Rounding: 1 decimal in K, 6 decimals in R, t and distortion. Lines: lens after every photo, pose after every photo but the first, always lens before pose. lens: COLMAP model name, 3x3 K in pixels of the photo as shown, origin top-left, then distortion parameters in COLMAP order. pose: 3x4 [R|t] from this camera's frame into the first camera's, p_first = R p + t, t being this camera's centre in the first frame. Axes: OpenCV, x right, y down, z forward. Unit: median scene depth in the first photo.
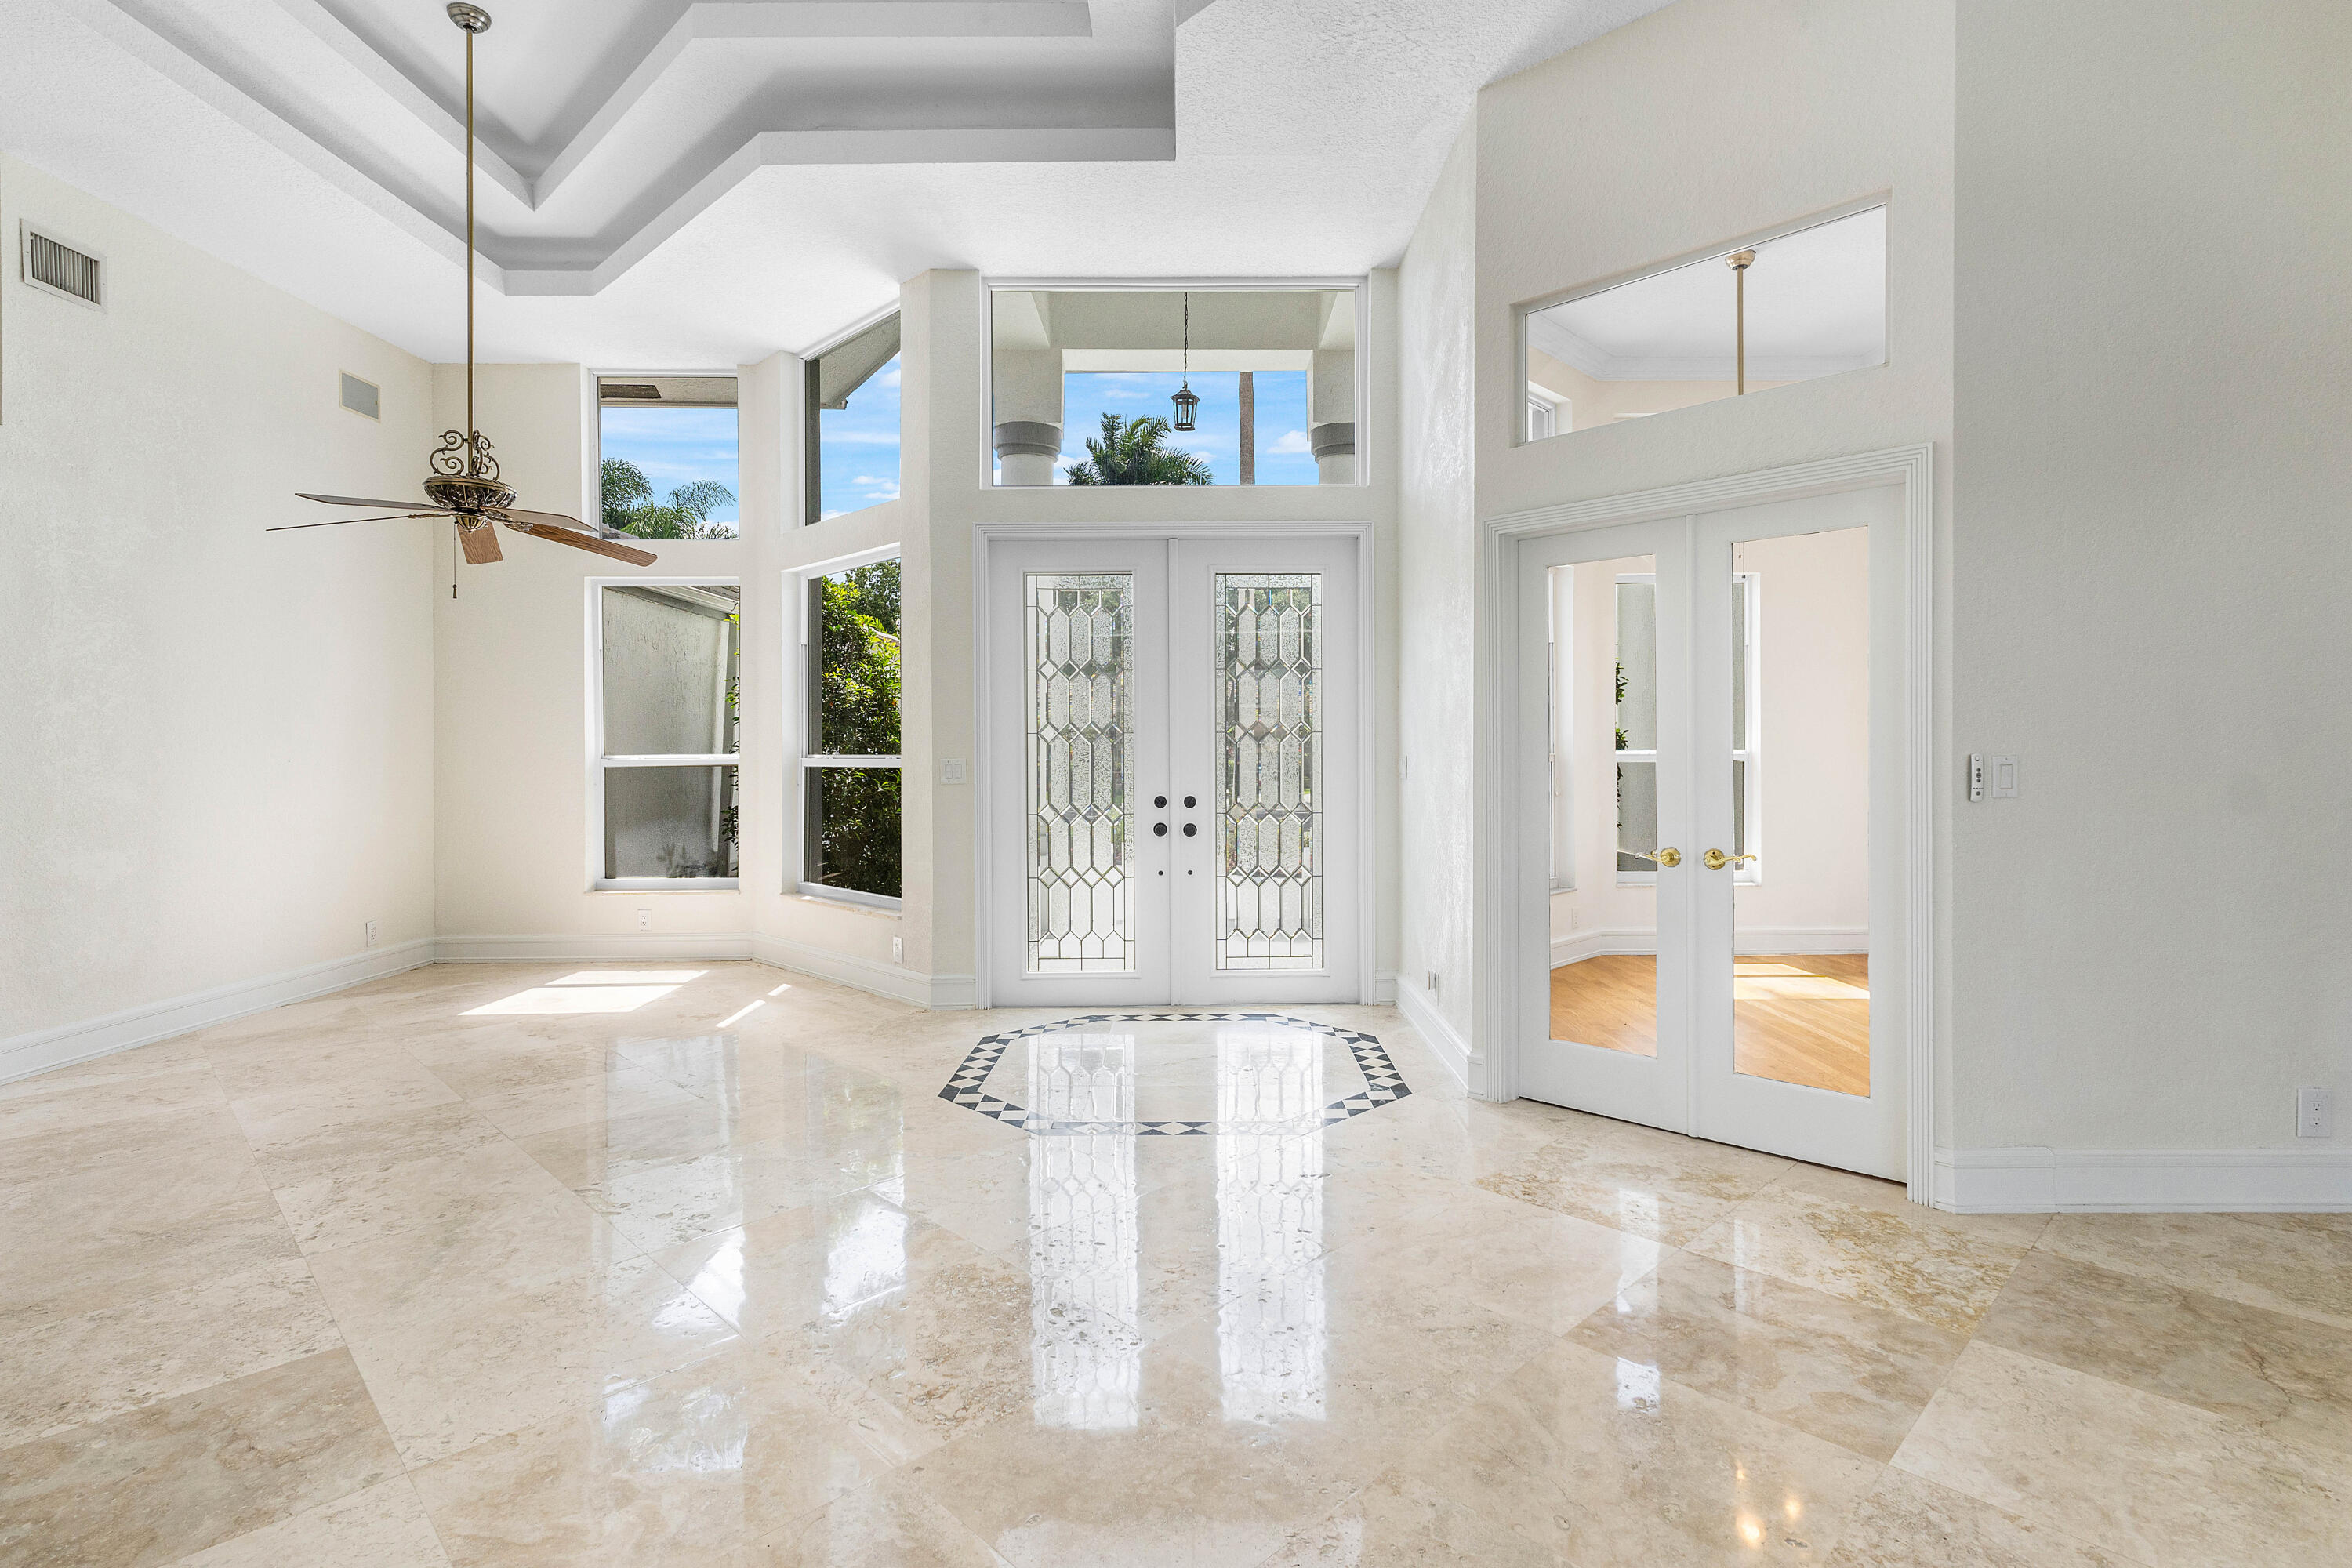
lens RADIAL K [[1159.0, 0, 1175.1], [0, 1159.0, 730.9], [0, 0, 1]] dist [0.071481, -0.026352]
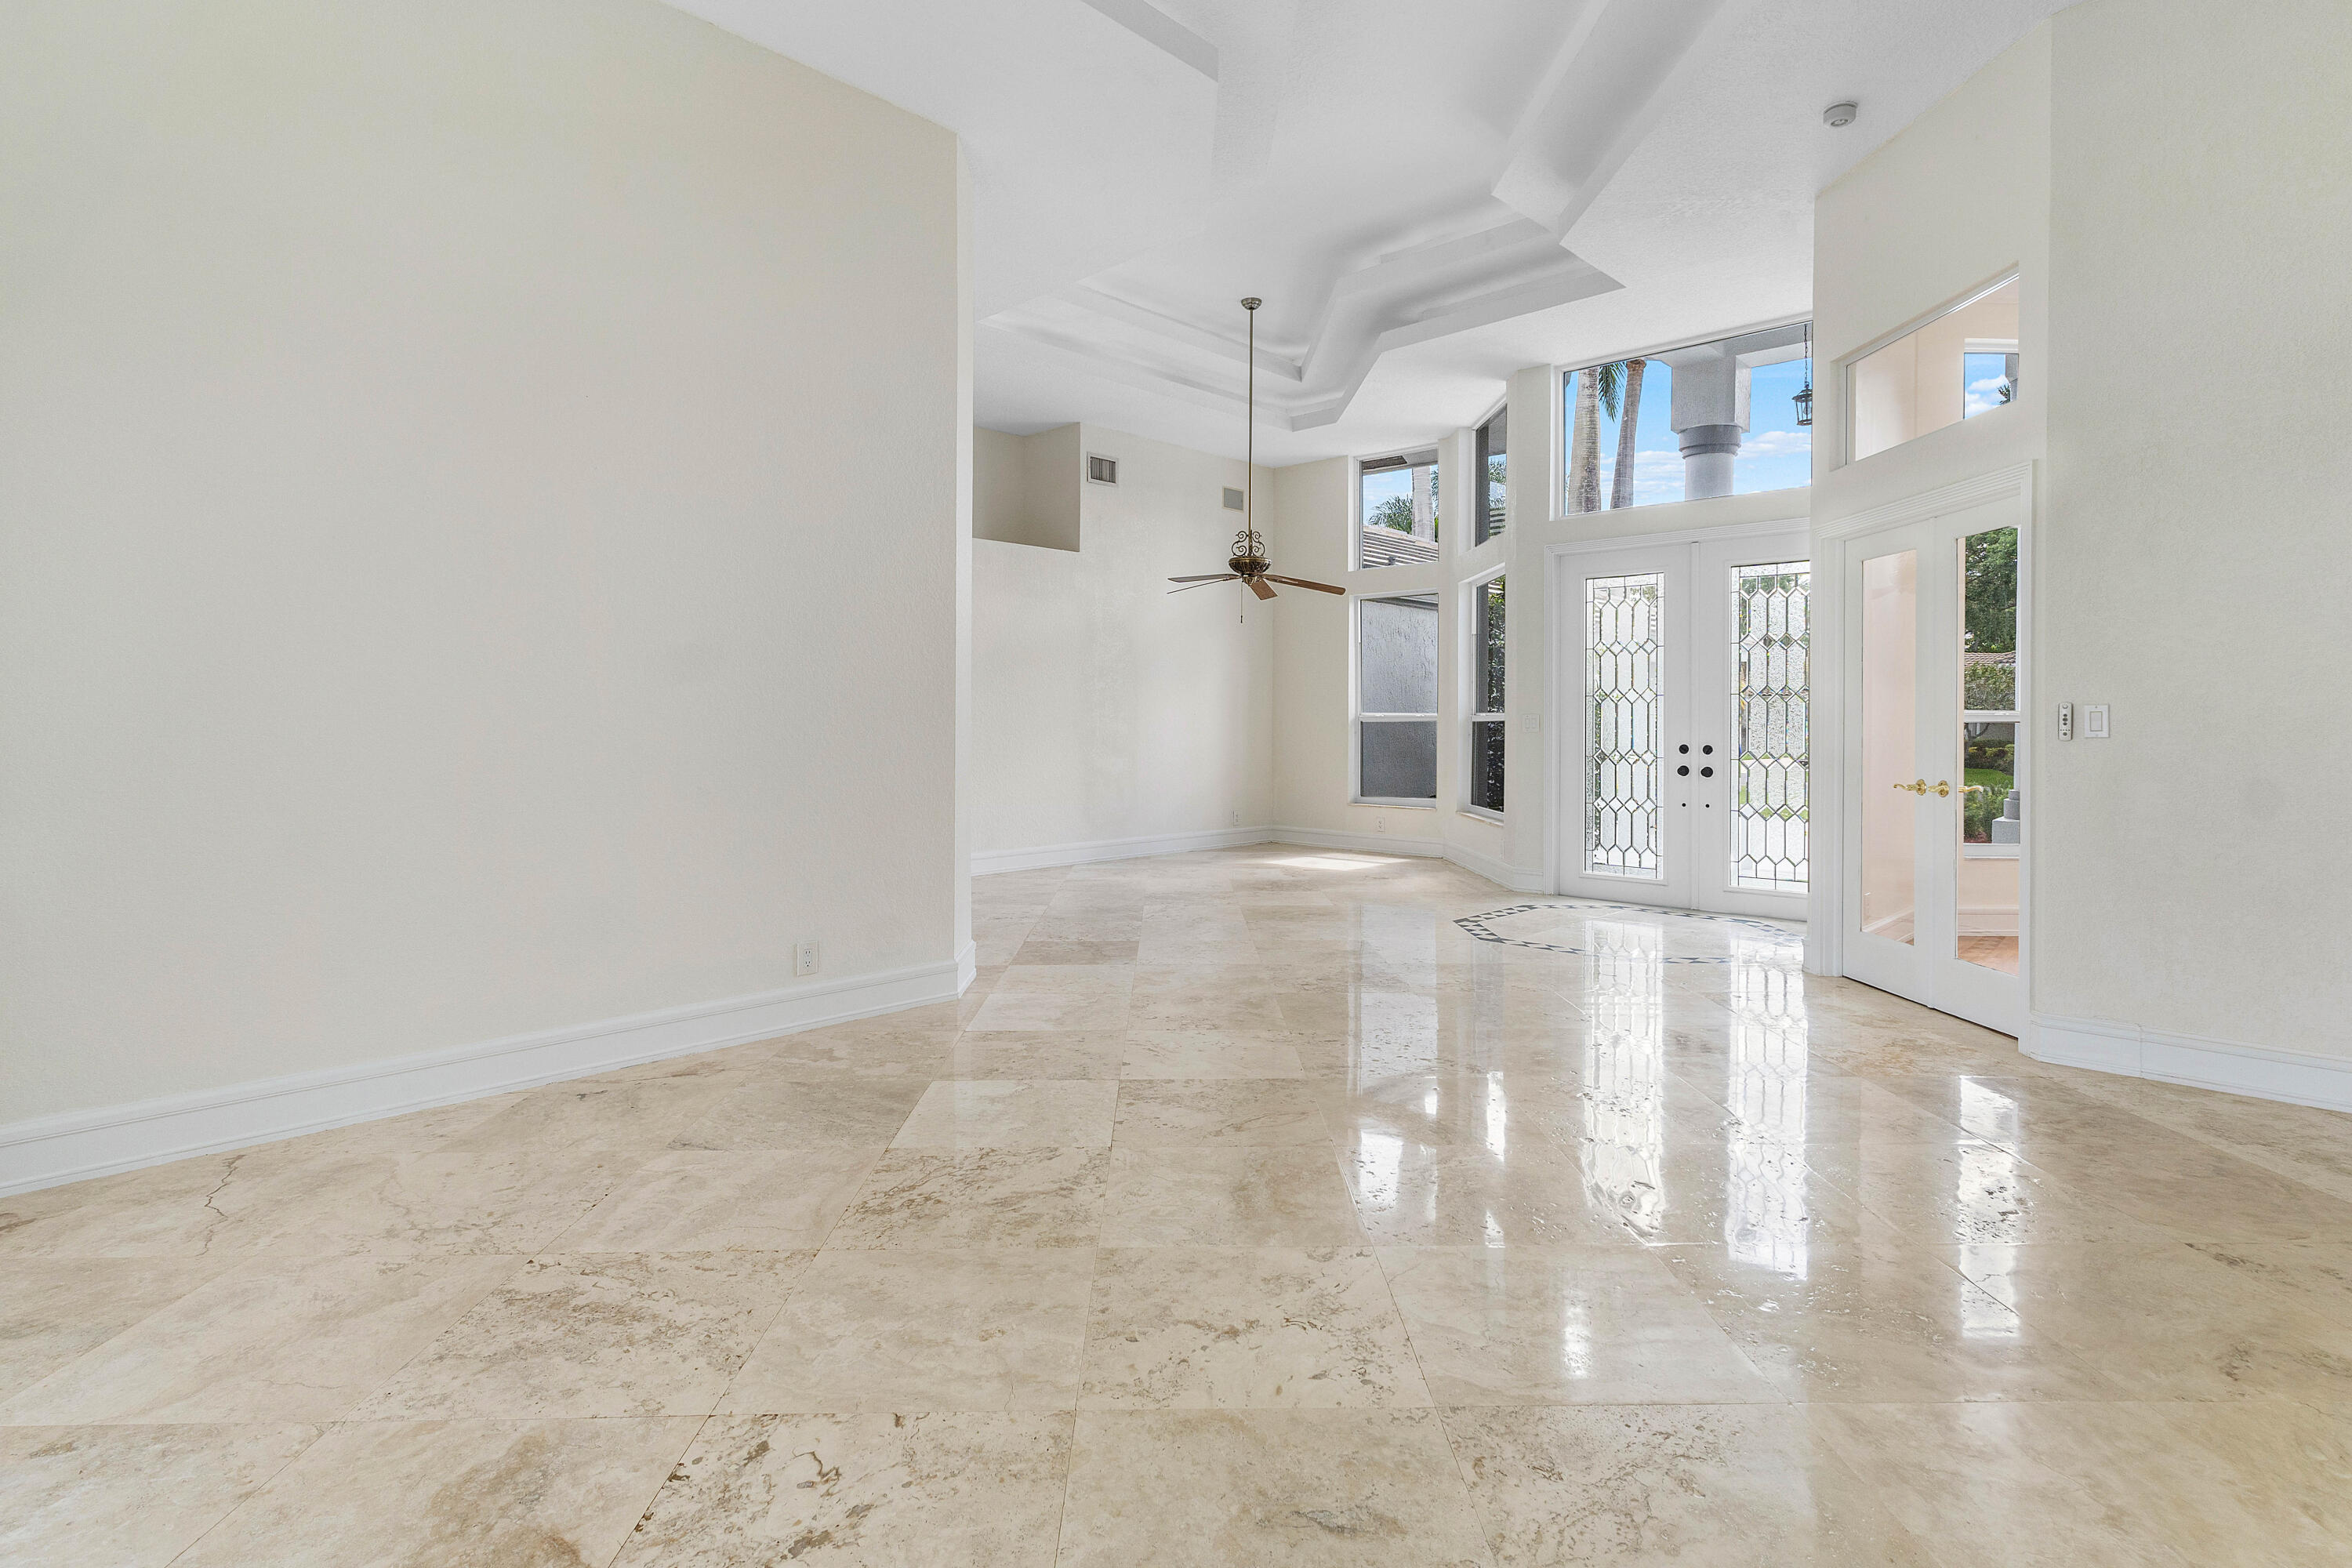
lens RADIAL K [[1159.0, 0, 1175.1], [0, 1159.0, 730.9], [0, 0, 1]] dist [0.071481, -0.026352]
pose [[0.741027, 0.015562, -0.671295, 0.436842], [-0.000266, 0.999738, 0.022883, 0.011410], [0.671475, -0.016778, 0.740837, -0.333397]]
